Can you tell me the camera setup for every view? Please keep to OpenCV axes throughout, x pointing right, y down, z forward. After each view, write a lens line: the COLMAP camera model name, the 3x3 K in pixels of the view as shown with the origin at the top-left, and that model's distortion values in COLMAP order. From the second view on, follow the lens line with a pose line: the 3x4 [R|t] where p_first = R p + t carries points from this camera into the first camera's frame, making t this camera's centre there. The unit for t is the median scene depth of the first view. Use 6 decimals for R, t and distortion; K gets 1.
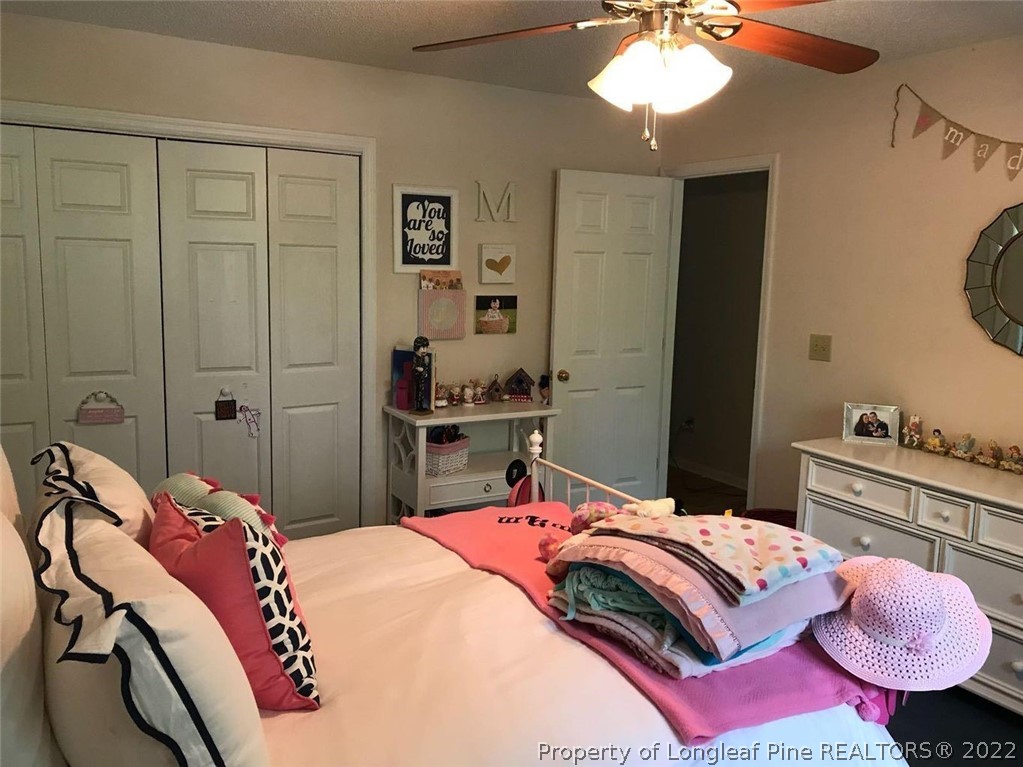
lens RADIAL K [[834.4, 0, 511.5], [0, 834.4, 383.5], [0, 0, 1]] dist [0.037204, -0.062969]
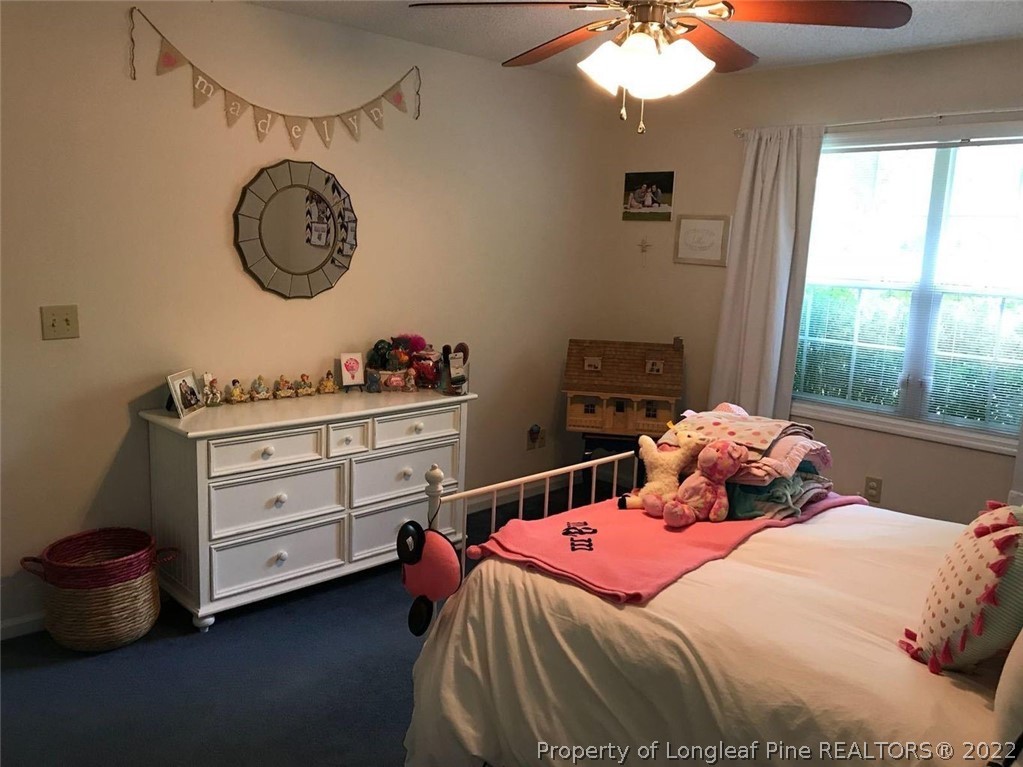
lens RADIAL K [[834.4, 0, 511.5], [0, 834.4, 383.5], [0, 0, 1]] dist [0.037204, -0.062969]
pose [[-0.246940, -0.202323, 0.947674, -0.572819], [0.098267, 0.967691, 0.232202, -0.151698], [-0.964035, 0.150465, -0.219080, 0.929161]]
